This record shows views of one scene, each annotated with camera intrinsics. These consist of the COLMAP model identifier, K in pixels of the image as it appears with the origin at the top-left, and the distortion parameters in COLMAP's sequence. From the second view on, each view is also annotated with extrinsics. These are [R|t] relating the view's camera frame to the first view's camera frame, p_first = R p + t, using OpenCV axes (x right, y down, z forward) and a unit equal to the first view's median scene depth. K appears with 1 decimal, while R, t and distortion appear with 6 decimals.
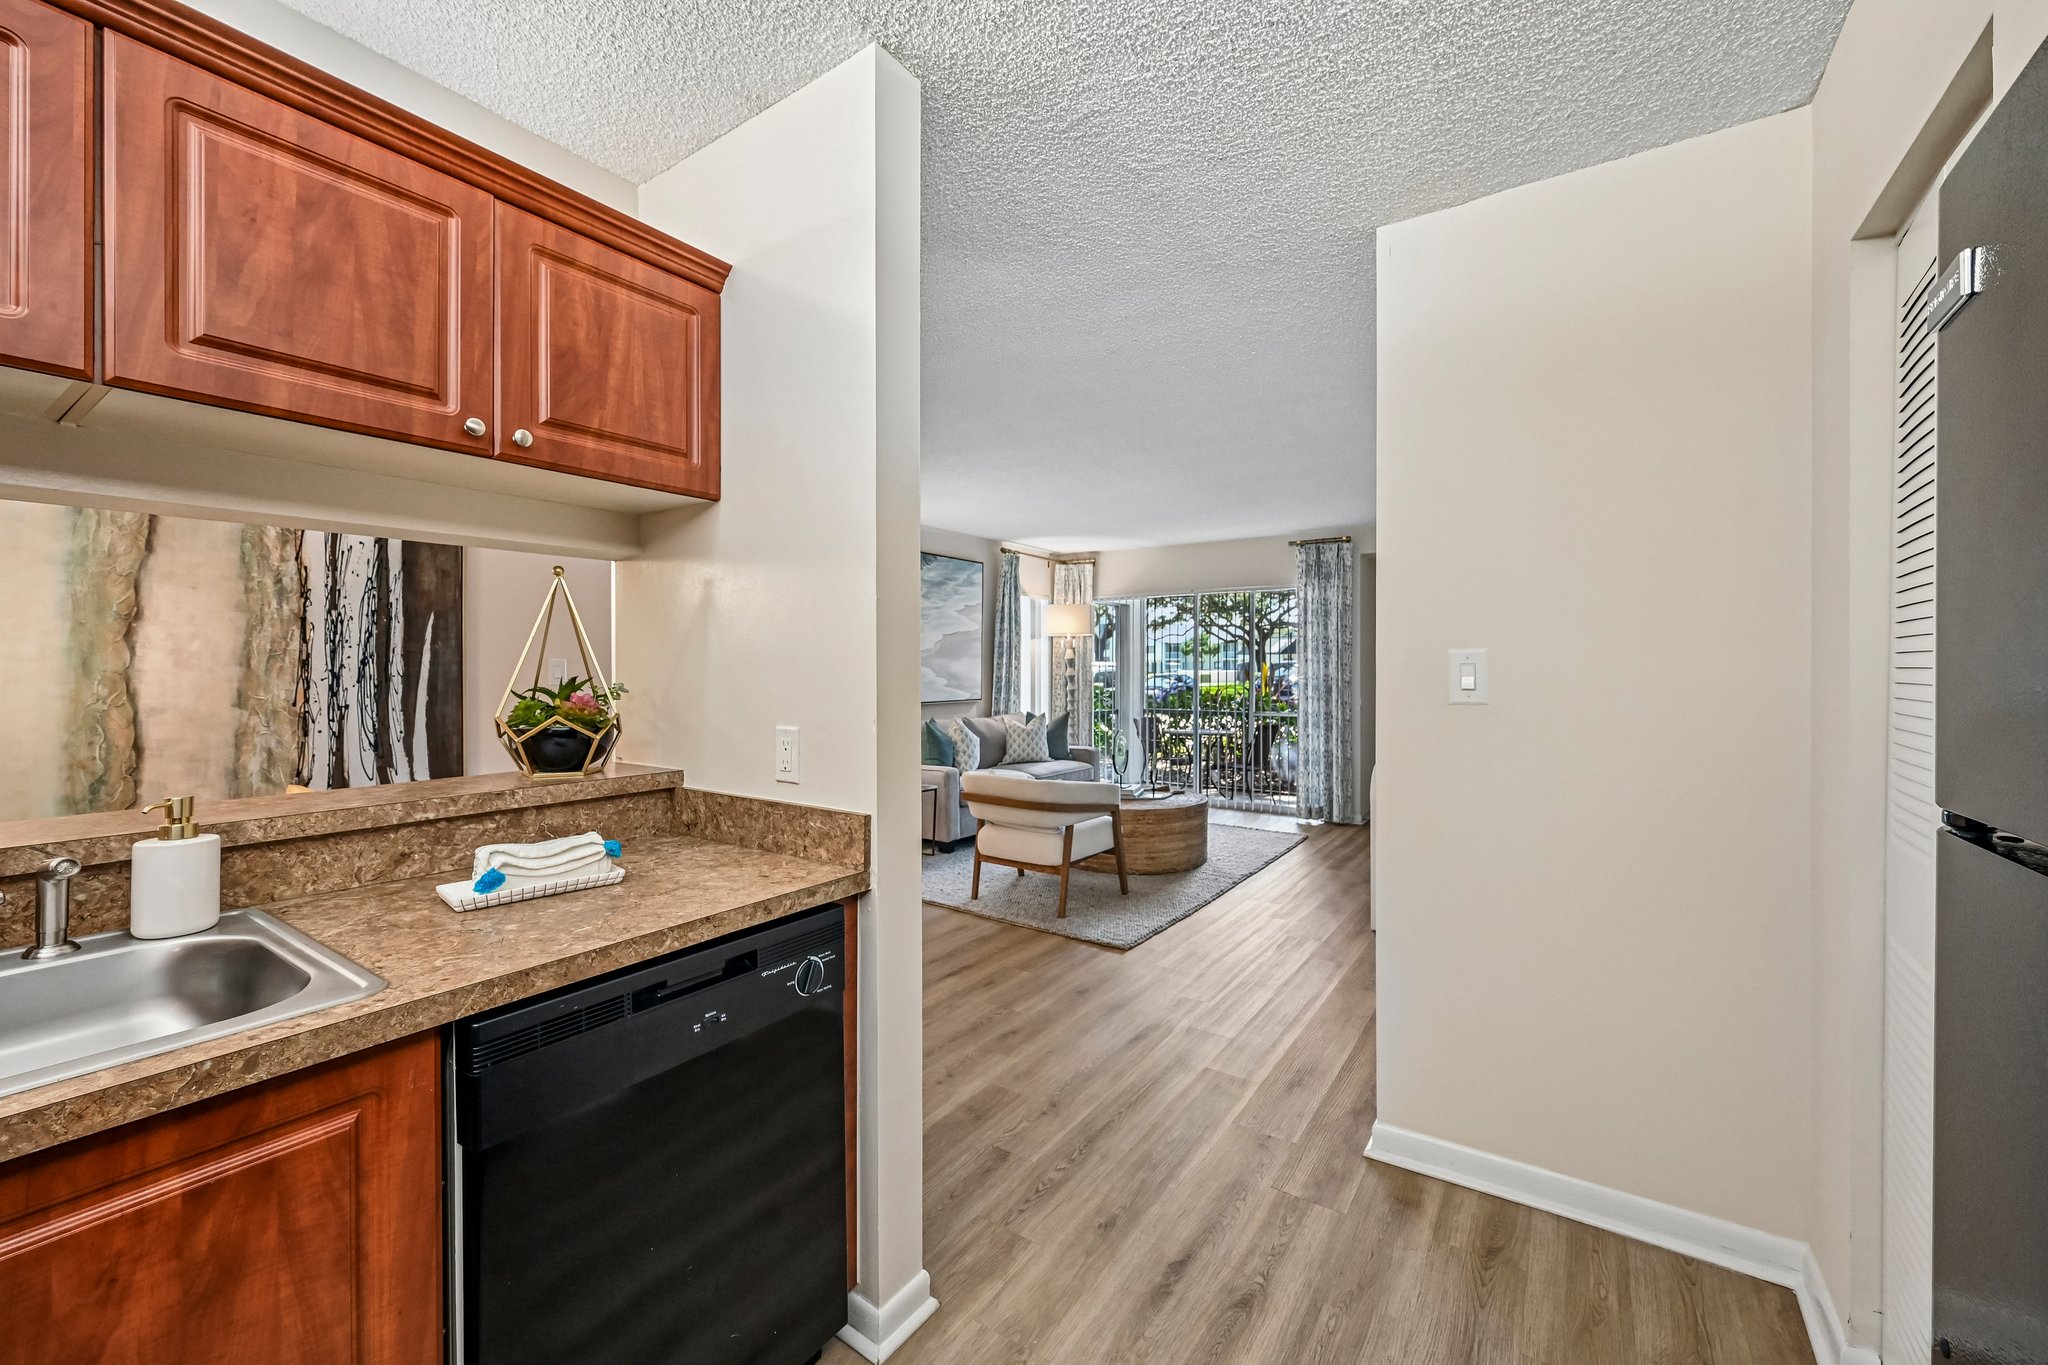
lens RADIAL K [[803.9, 0, 1023.8], [0, 803.9, 669.5], [0, 0, 1]] dist [-0.002201, -0.000437]
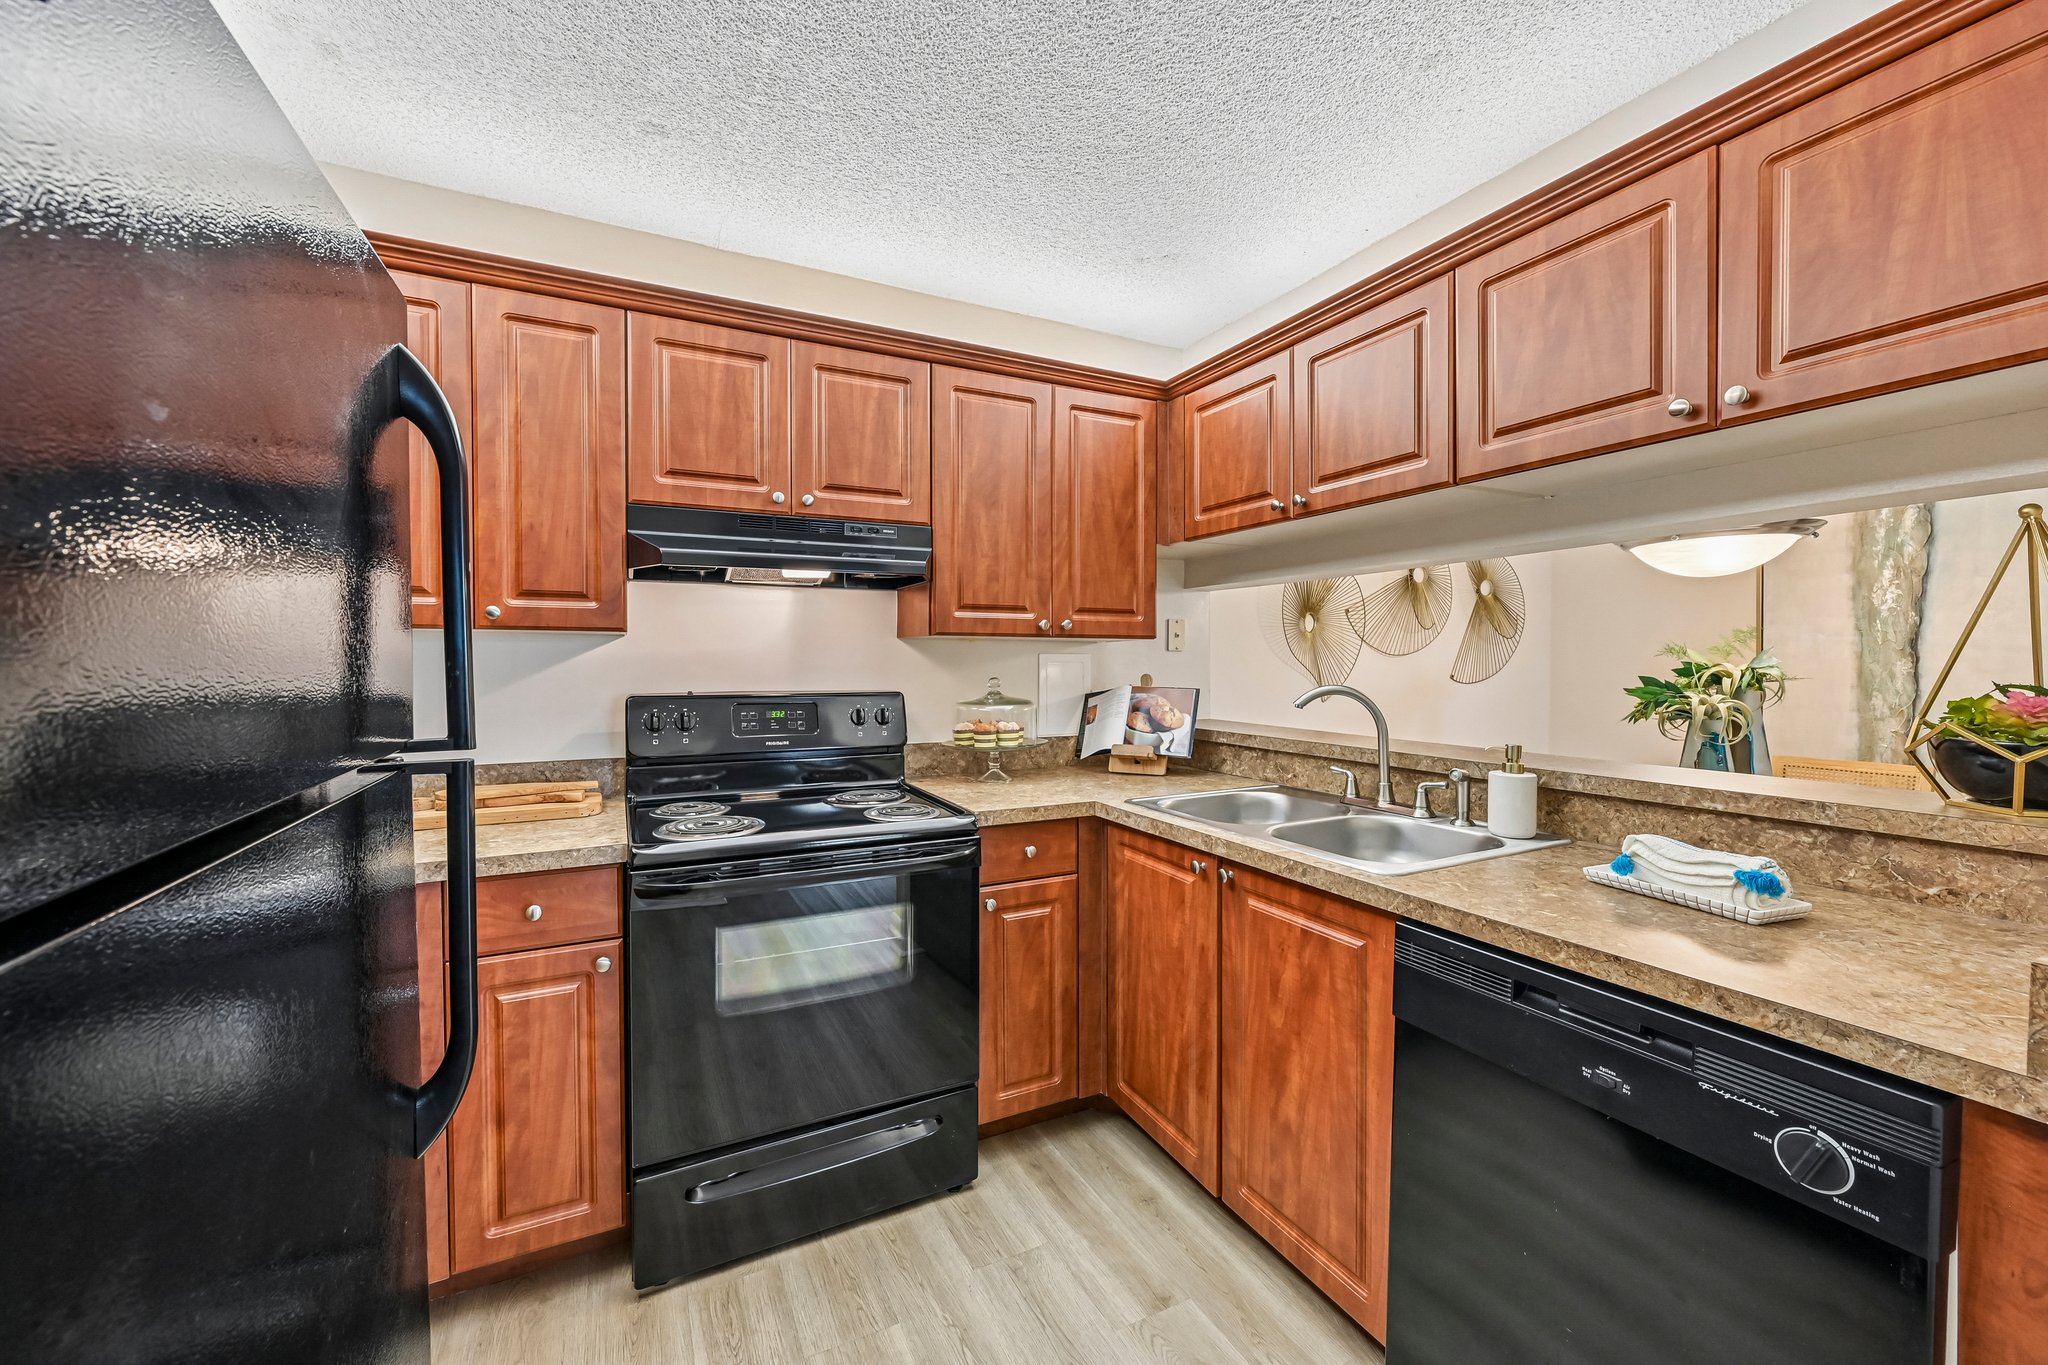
lens RADIAL K [[803.9, 0, 1029.2], [0, 803.9, 674.9], [0, 0, 1]] dist [-0.002201, -0.000437]
pose [[-0.487015, 0.016771, -0.873232, 0.631342], [0.002585, 0.999839, 0.017761, 0.001835], [0.873390, 0.006393, -0.486980, 0.891685]]
